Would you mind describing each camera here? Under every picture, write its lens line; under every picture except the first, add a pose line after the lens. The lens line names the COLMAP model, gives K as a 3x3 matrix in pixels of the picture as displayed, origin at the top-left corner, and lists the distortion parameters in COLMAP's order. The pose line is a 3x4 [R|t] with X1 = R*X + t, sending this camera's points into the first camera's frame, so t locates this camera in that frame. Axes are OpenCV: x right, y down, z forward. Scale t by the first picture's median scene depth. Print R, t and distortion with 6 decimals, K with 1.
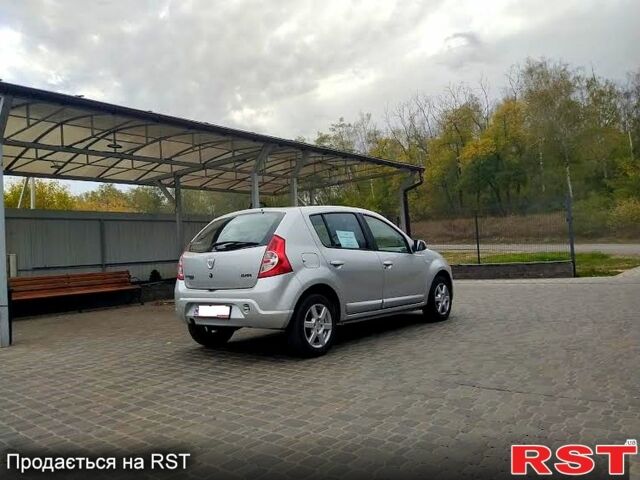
lens RADIAL K [[518.3, 0, 319.3], [0, 518.3, 238.0], [0, 0, 1]] dist [0.058108, -0.099279]
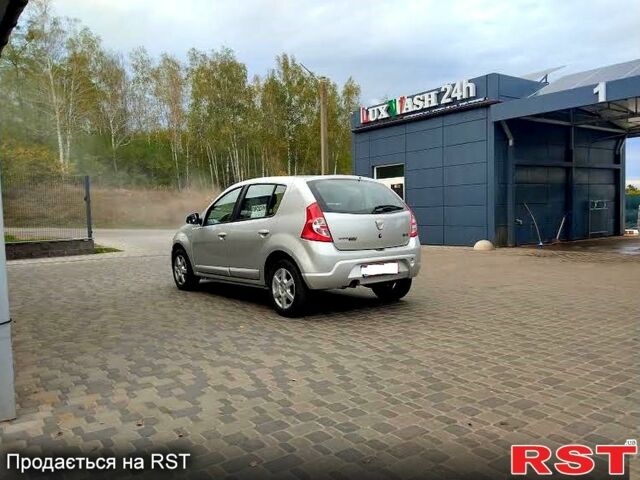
lens RADIAL K [[518.3, 0, 320.7], [0, 518.3, 243.5], [0, 0, 1]] dist [0.058108, -0.099279]
pose [[0.207001, -0.003573, 0.978334, -1.281195], [-0.029568, 0.999514, 0.009906, 0.080631], [-0.977894, -0.030978, 0.206795, 0.895898]]
